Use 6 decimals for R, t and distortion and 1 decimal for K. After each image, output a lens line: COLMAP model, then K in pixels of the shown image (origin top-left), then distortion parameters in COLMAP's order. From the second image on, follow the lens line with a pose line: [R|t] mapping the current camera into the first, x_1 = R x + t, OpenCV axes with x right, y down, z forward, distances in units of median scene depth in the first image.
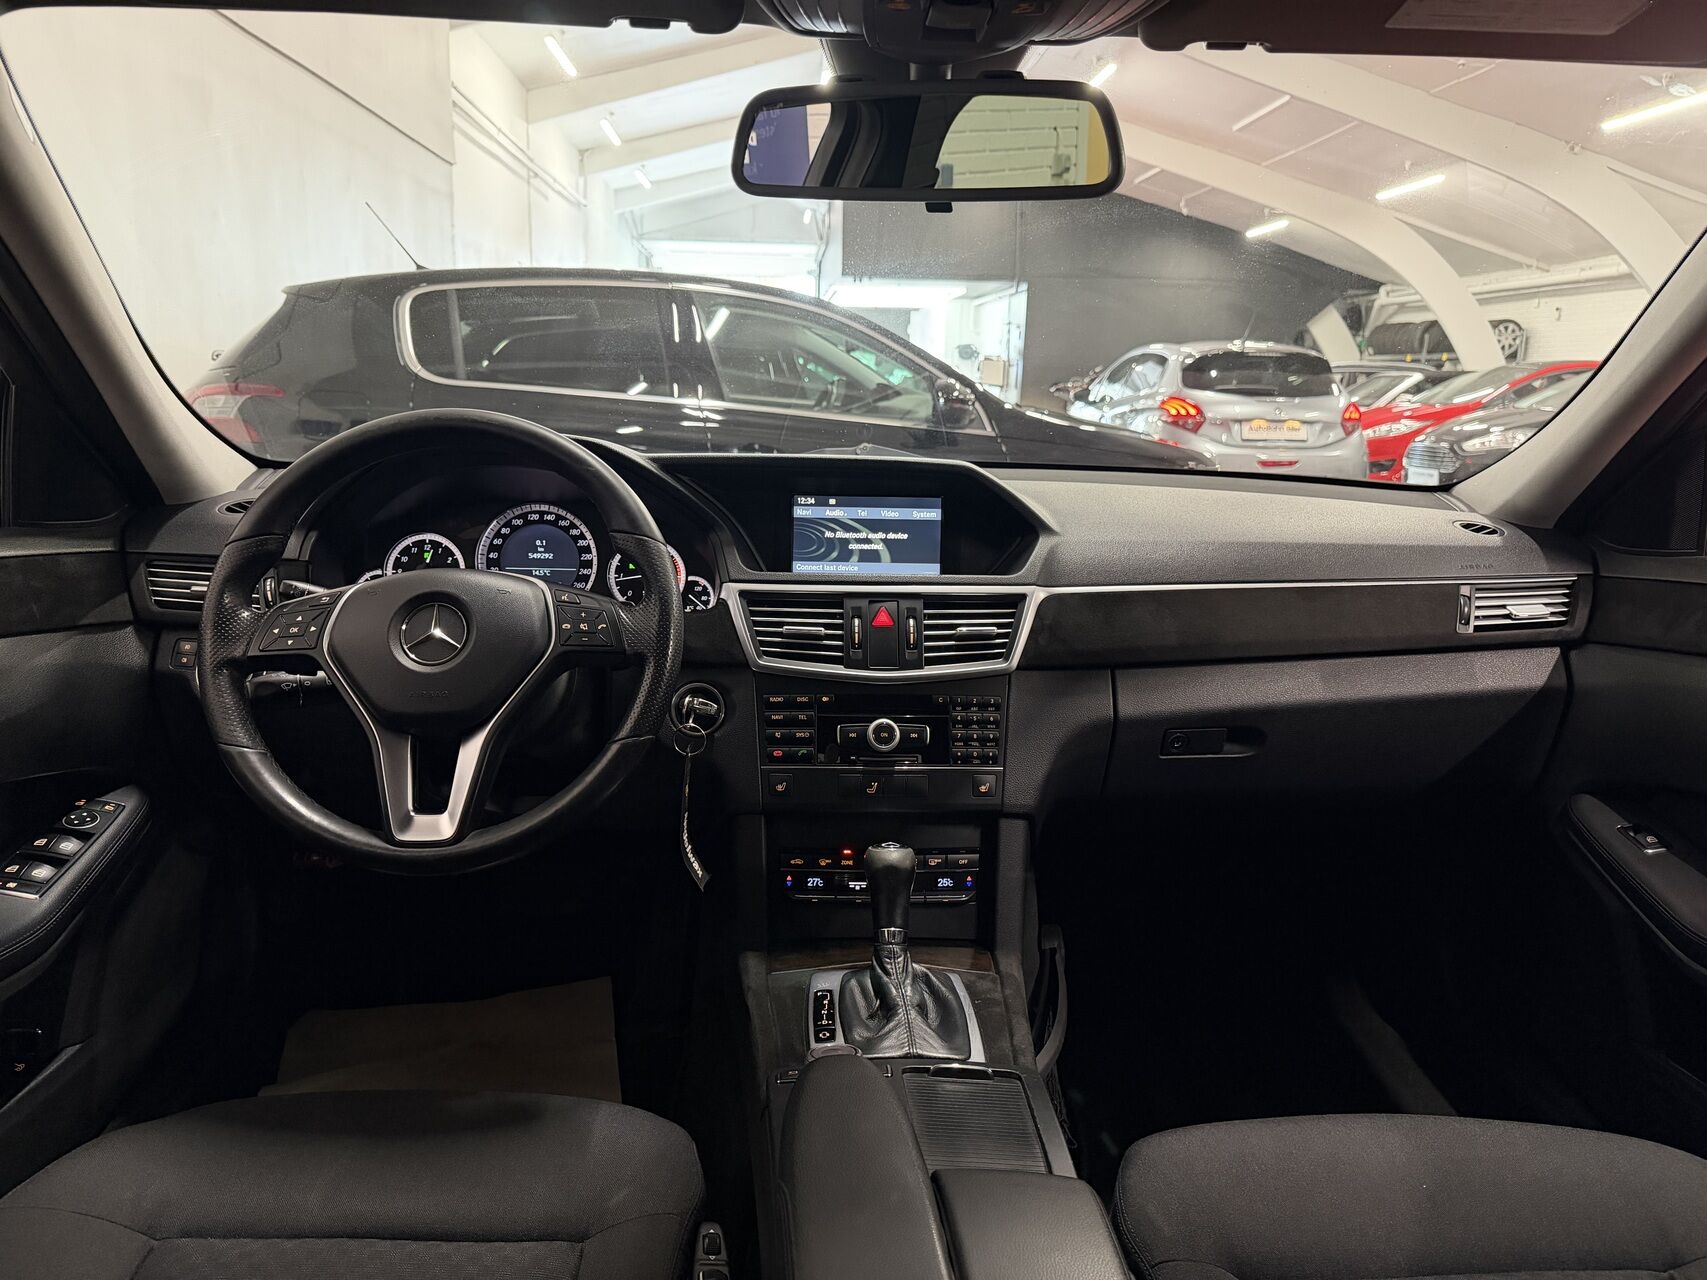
lens RADIAL K [[1194.5, 0, 855.2], [0, 1194.5, 631.6], [0, 0, 1]] dist [0.082648, -0.111924]
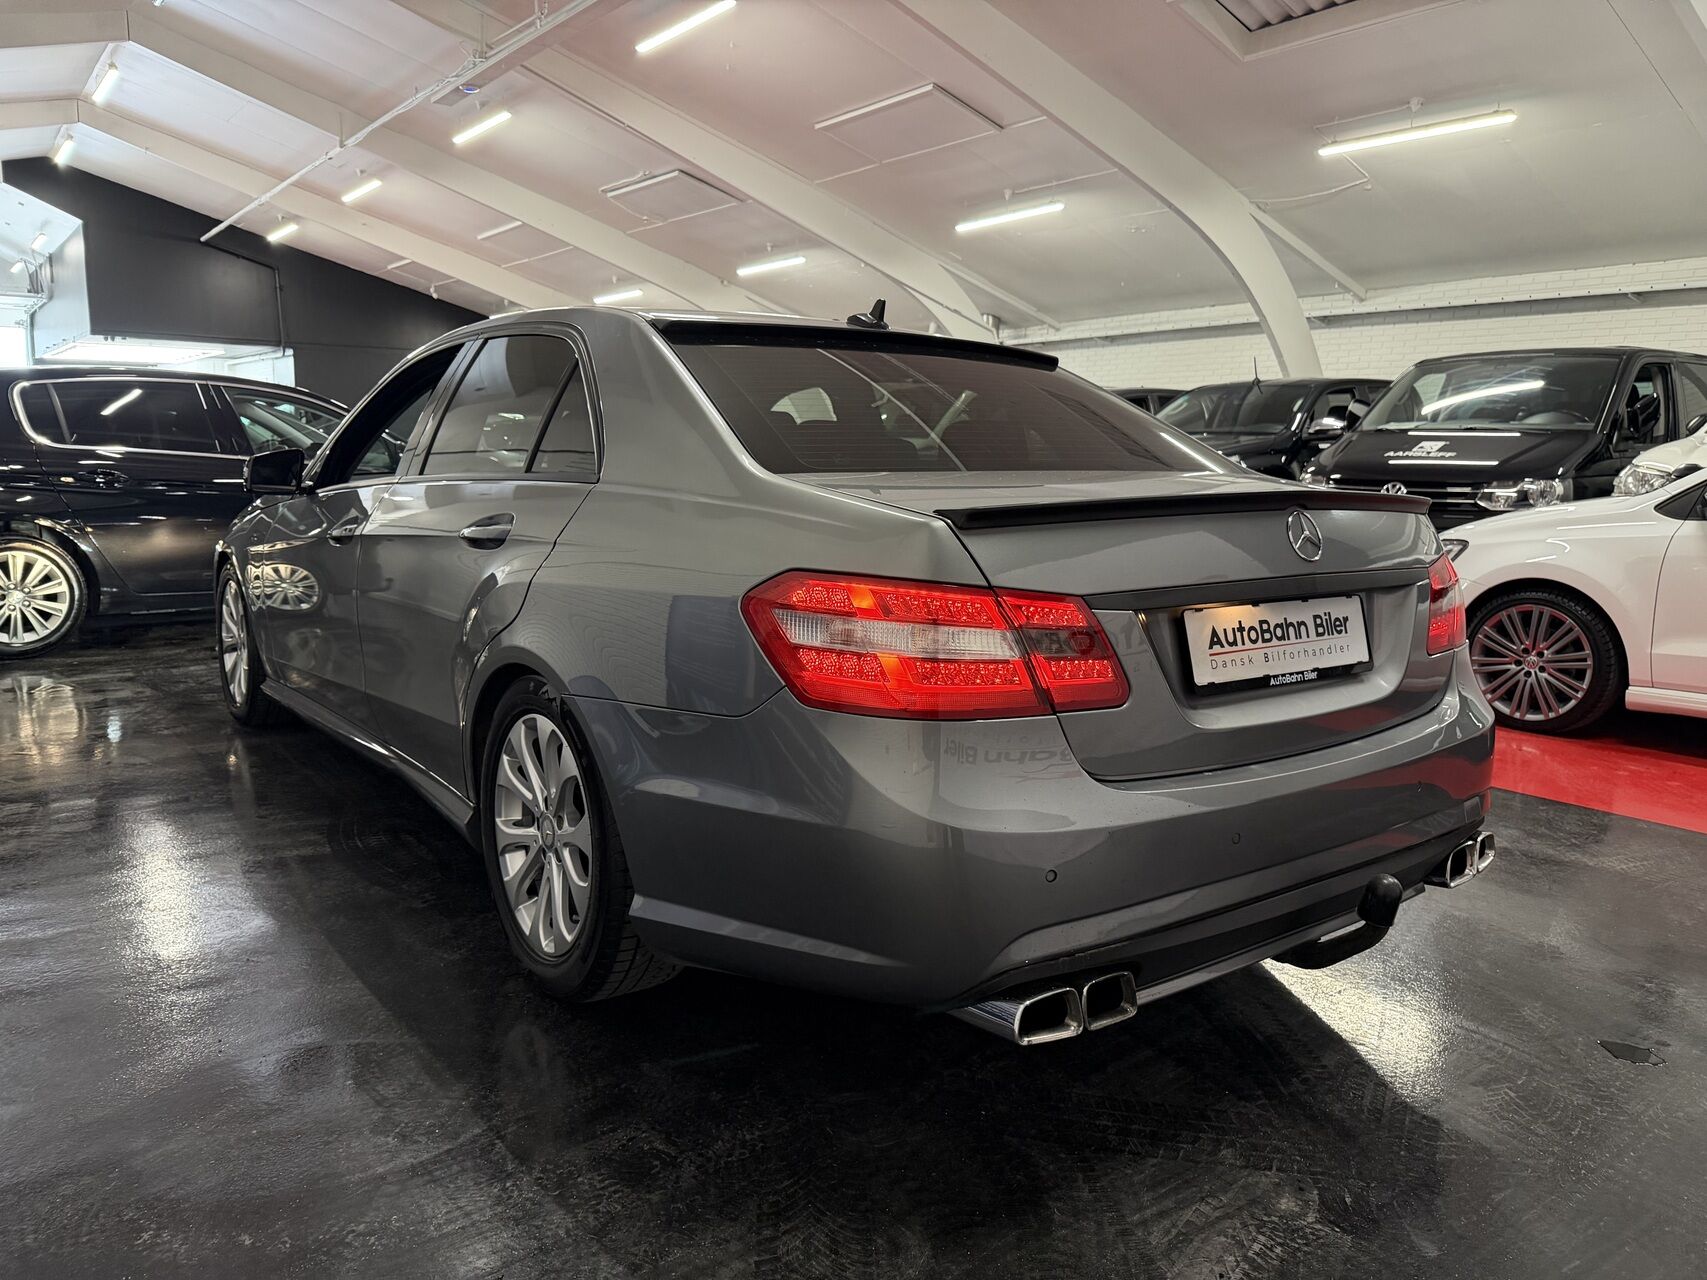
lens RADIAL K [[1218.0, 0, 840.4], [0, 1218.0, 635.7], [0, 0, 1]] dist [0.045234, -0.072078]
pose [[0.826349, -0.096278, 0.554868, -1.409276], [0.121435, 0.992562, -0.008625, 0.502561], [-0.549910, 0.074508, 0.831894, -2.571979]]
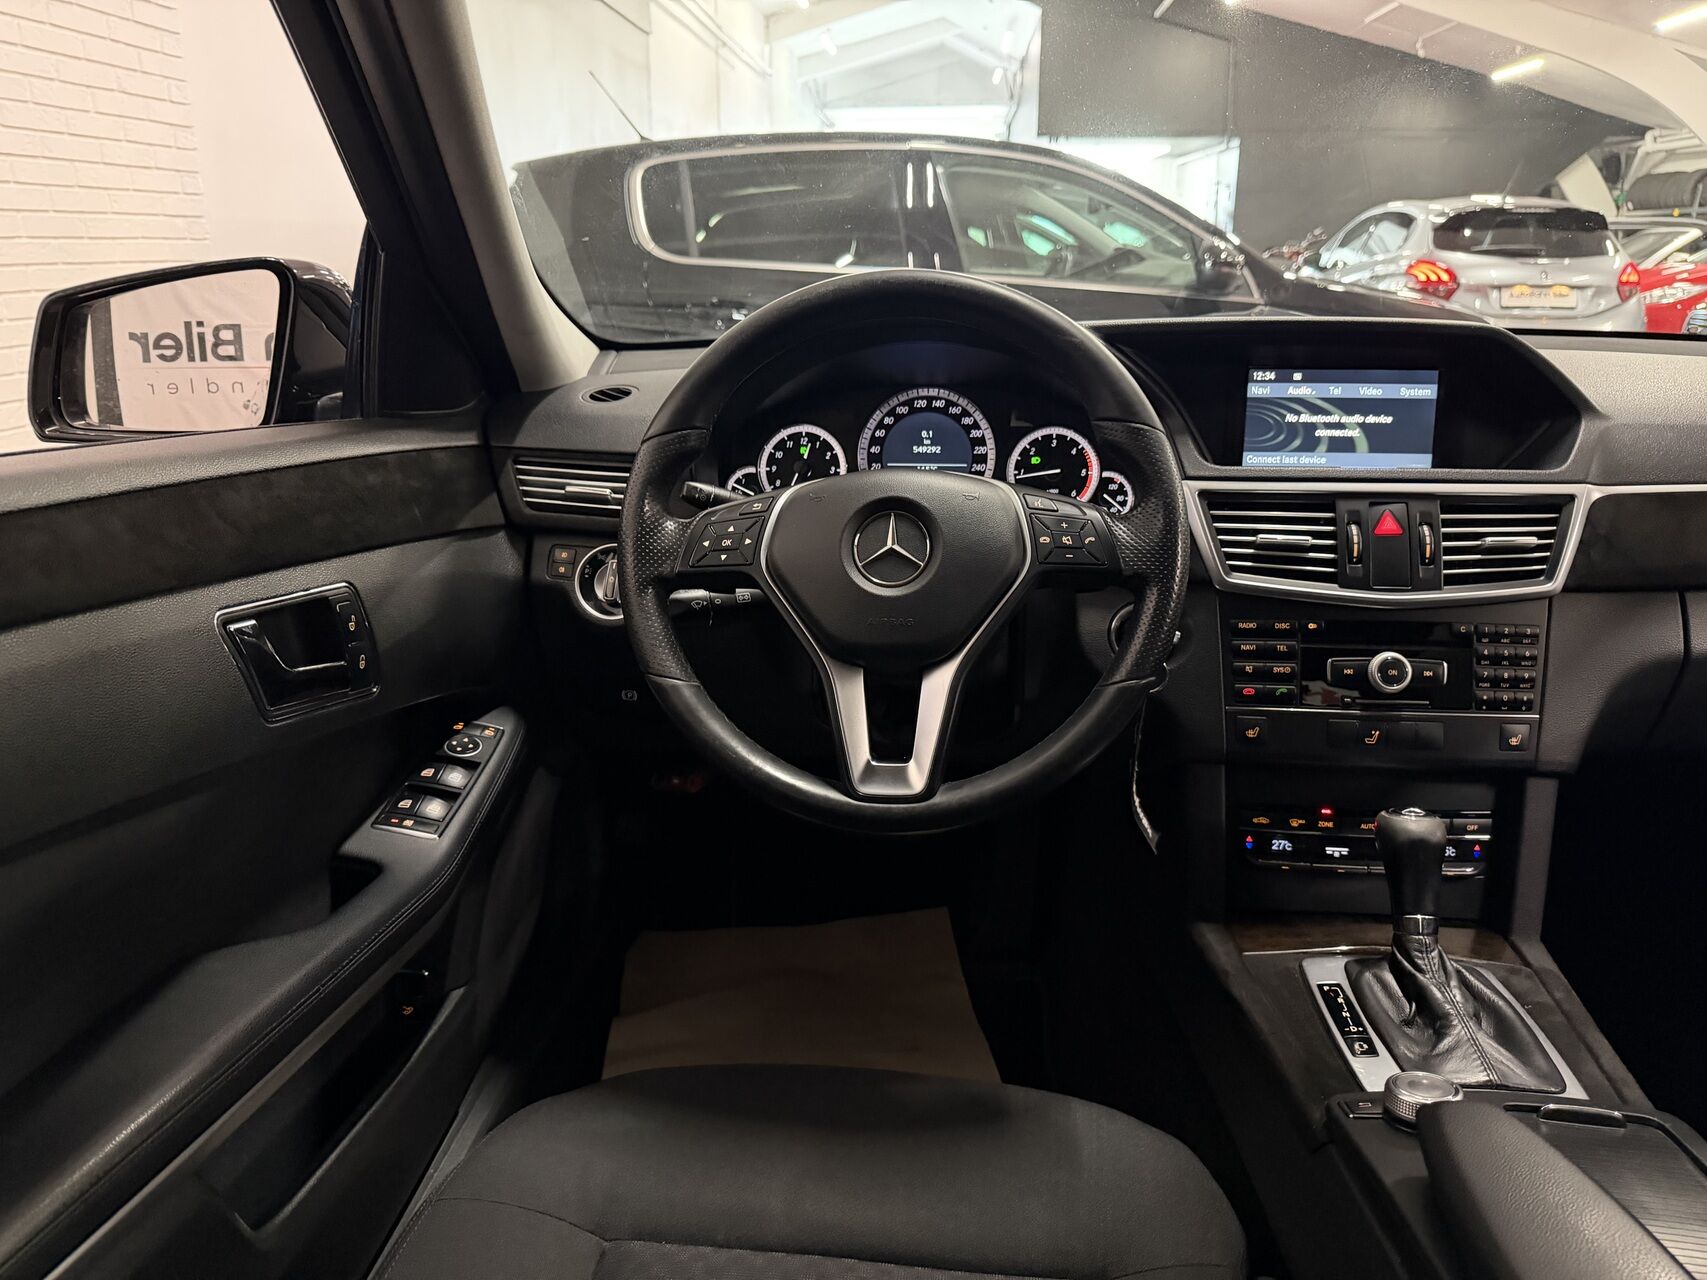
lens RADIAL K [[1206.9, 0, 853.5], [0, 1206.9, 640.0], [0, 0, 1]] dist [0.023155, -0.033068]
pose [[0.990163, 0.018089, -0.138744, -0.197816], [-0.004053, 0.994900, 0.100789, -0.013576], [0.139860, -0.099235, 0.985186, 0.140661]]
